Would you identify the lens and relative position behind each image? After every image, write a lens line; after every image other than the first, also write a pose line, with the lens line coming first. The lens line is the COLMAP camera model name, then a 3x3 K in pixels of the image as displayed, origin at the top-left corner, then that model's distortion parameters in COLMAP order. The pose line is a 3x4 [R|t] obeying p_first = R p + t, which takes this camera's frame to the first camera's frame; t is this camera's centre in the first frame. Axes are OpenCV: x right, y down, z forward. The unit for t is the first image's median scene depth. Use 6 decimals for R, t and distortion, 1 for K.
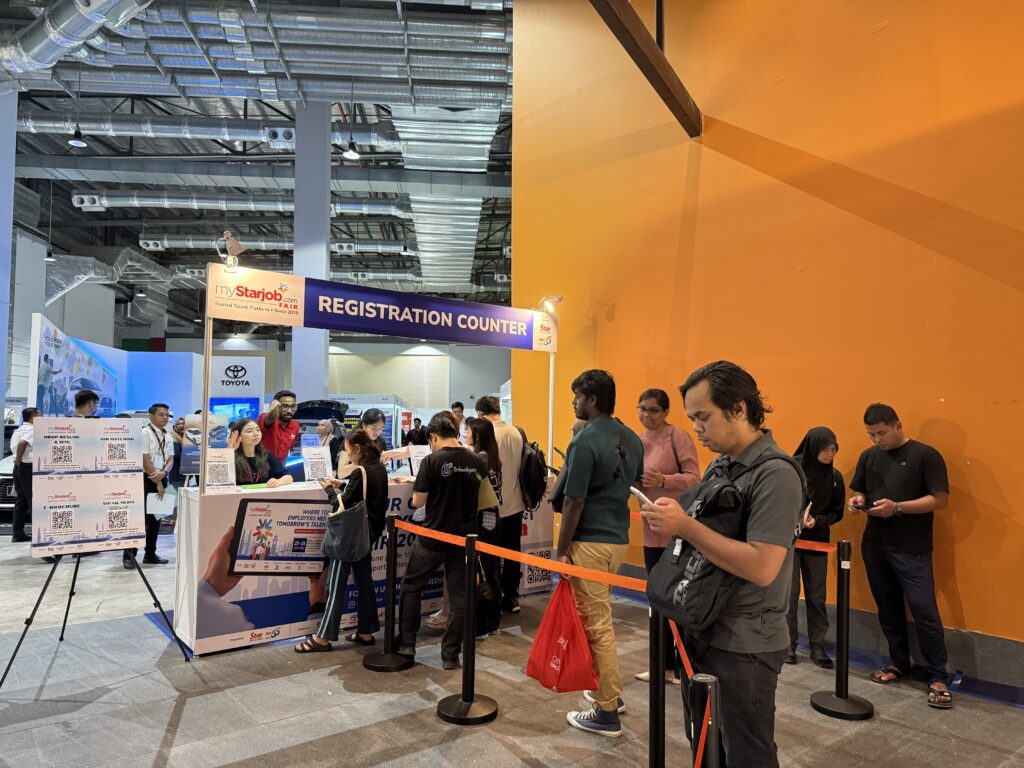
lens RADIAL K [[718.5, 0, 518.6], [0, 718.5, 387.3], [0, 0, 1]] dist [0.044911, -0.055249]
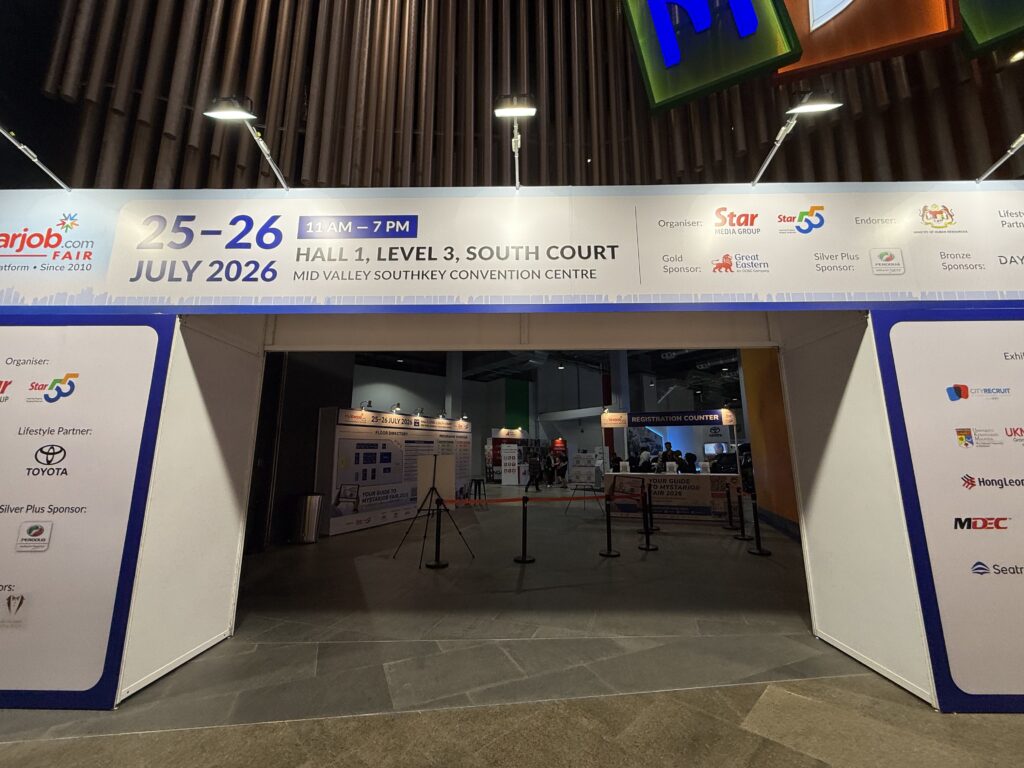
lens RADIAL K [[407.2, 0, 508.4], [0, 407.2, 382.3], [0, 0, 1]] dist [0.000474, -0.000535]
pose [[0.540296, -0.157946, -0.826519, 0.403254], [0.051656, 0.986599, -0.154769, -0.007429], [0.839888, 0.040926, 0.541214, -0.223201]]
